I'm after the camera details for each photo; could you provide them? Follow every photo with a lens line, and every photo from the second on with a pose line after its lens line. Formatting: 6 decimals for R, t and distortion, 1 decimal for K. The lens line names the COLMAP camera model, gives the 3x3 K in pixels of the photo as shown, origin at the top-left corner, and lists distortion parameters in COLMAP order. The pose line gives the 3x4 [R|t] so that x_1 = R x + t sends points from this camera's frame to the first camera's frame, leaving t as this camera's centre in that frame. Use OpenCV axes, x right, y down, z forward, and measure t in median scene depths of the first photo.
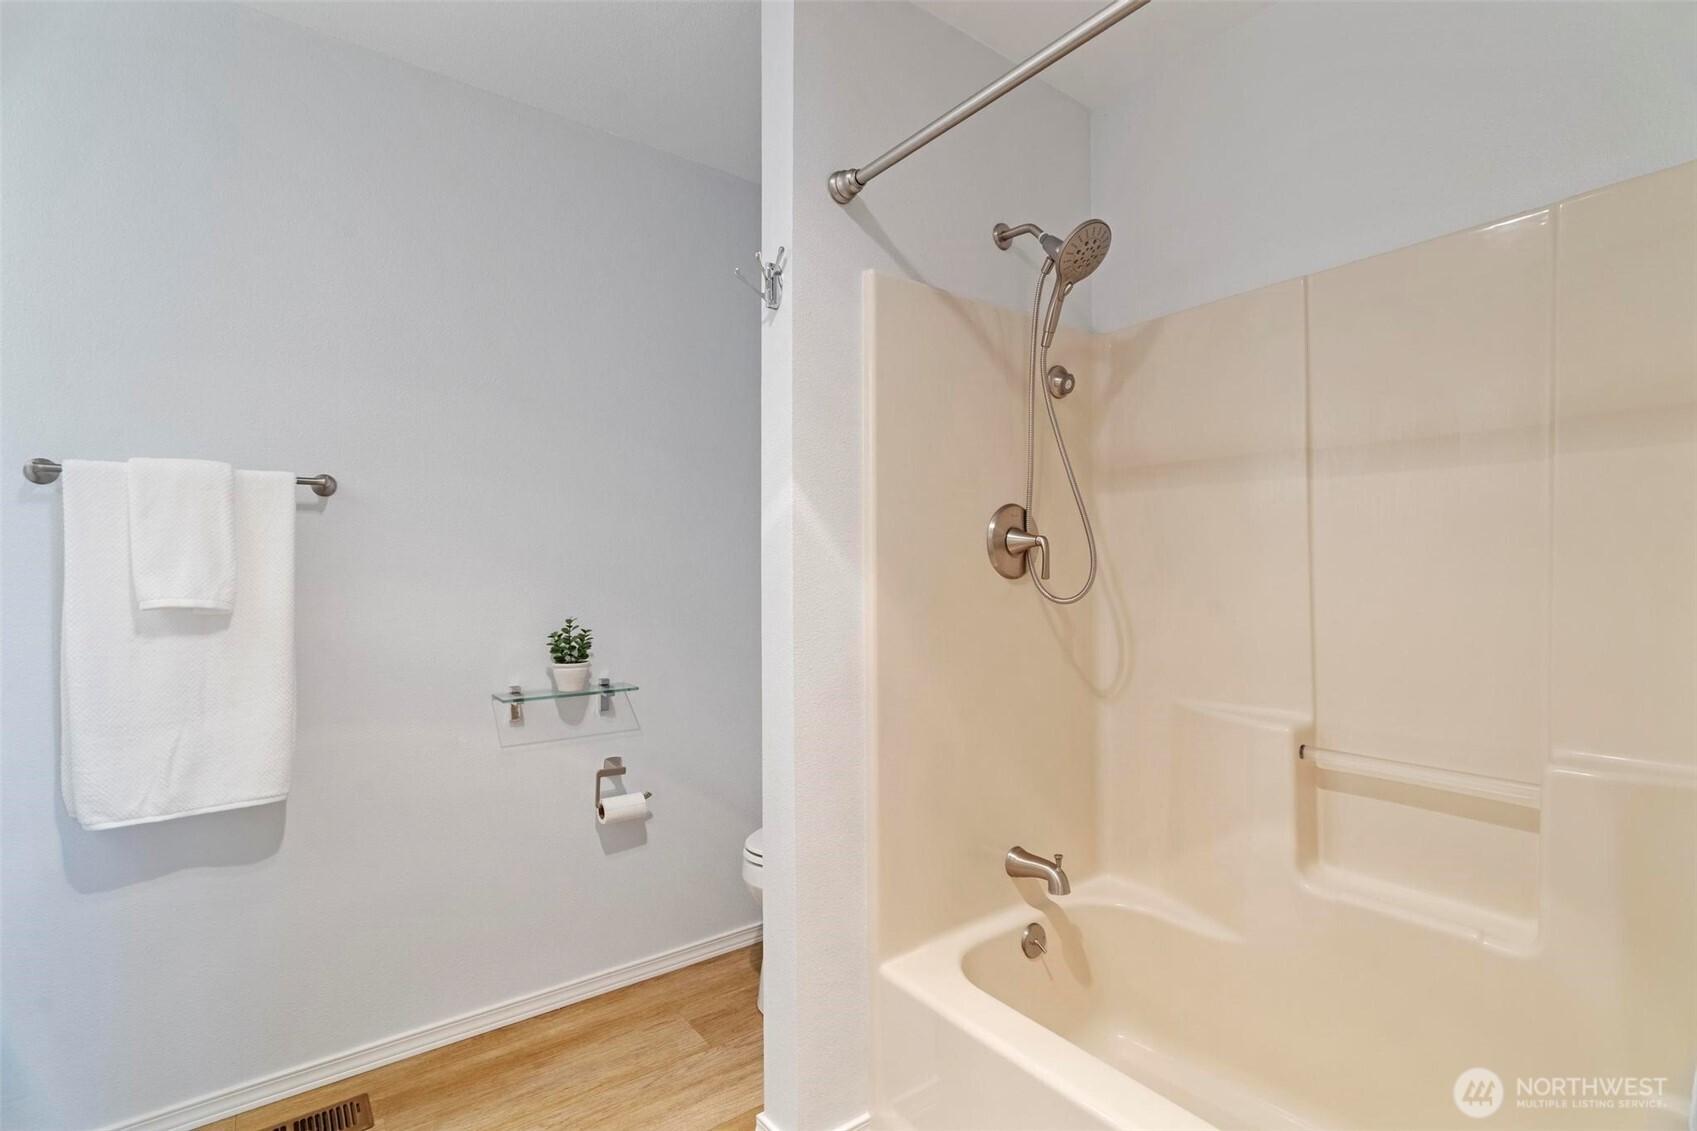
lens RADIAL K [[780.1, 0, 848.9], [0, 780.1, 567.2], [0, 0, 1]] dist [0.005644, -0.000413]
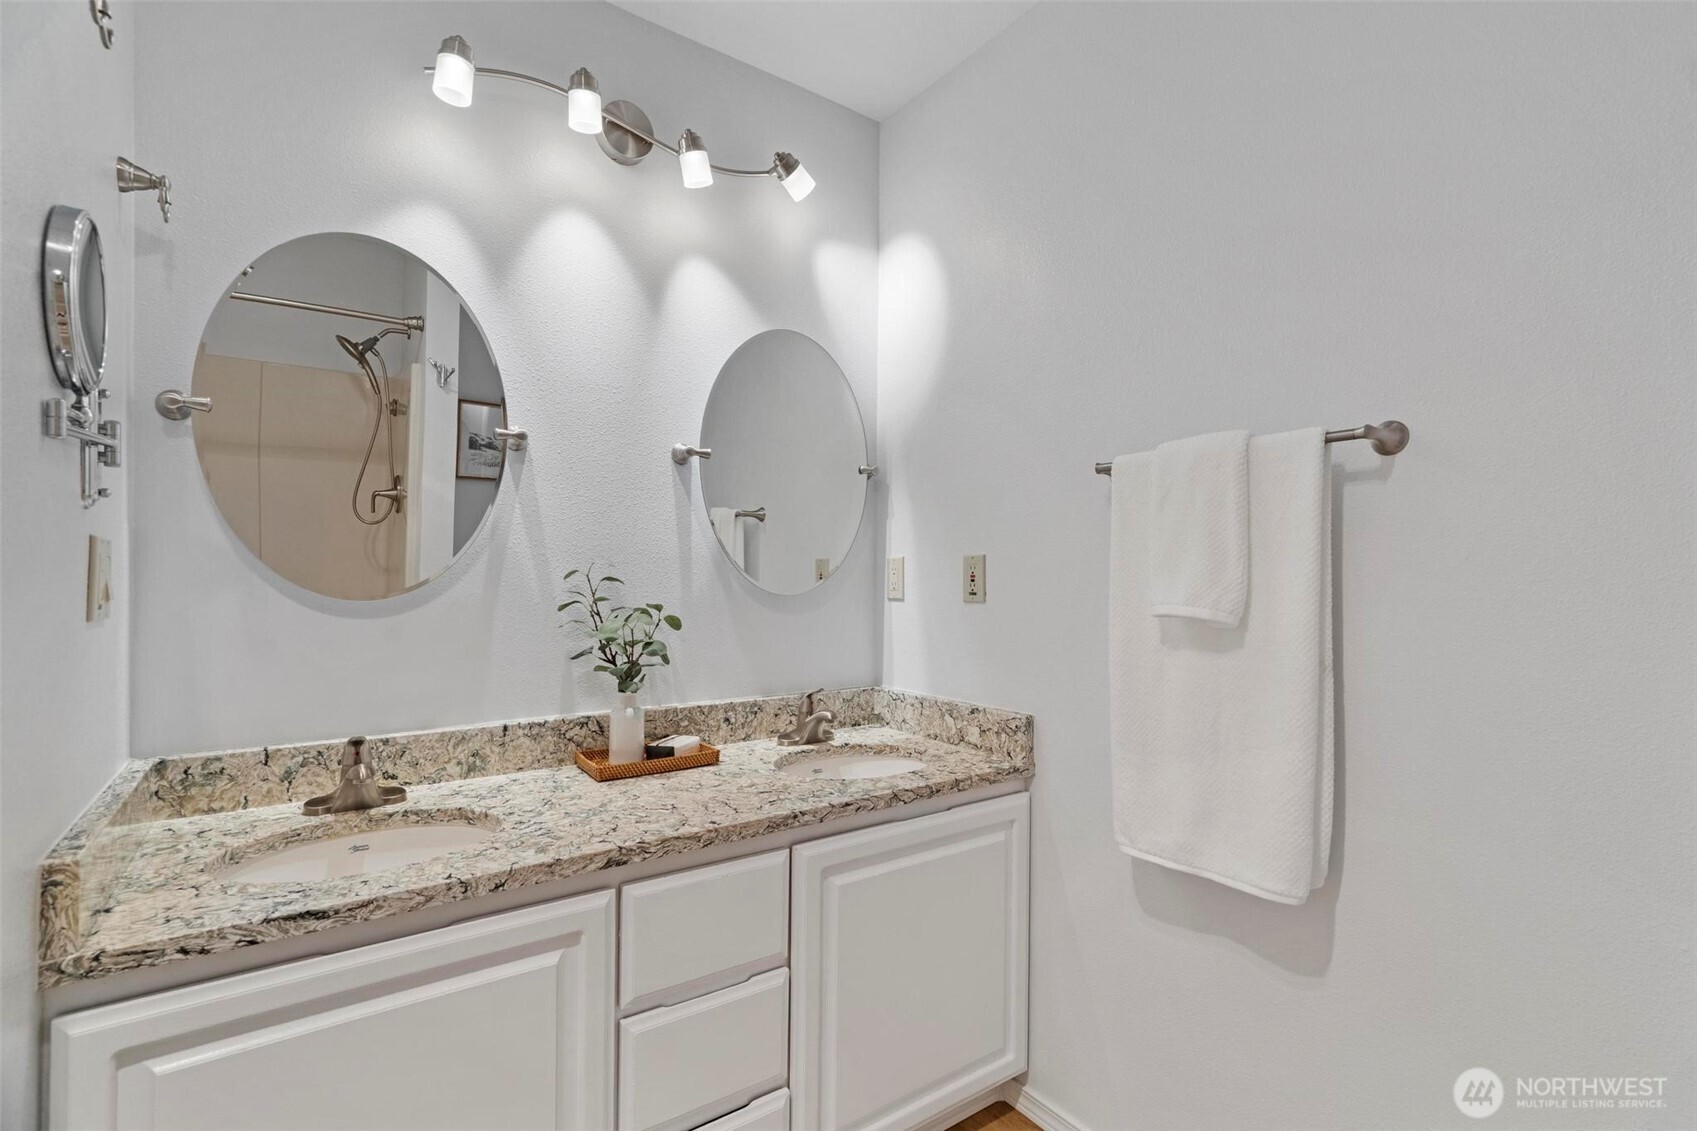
lens RADIAL K [[780.1, 0, 848.7], [0, 780.1, 565.9], [0, 0, 1]] dist [0.005644, -0.000413]
pose [[-0.035472, -0.004726, -0.999359, -0.022529], [0.001289, 0.999988, -0.004775, 0.002319], [0.999370, -0.001457, -0.035466, 0.651650]]
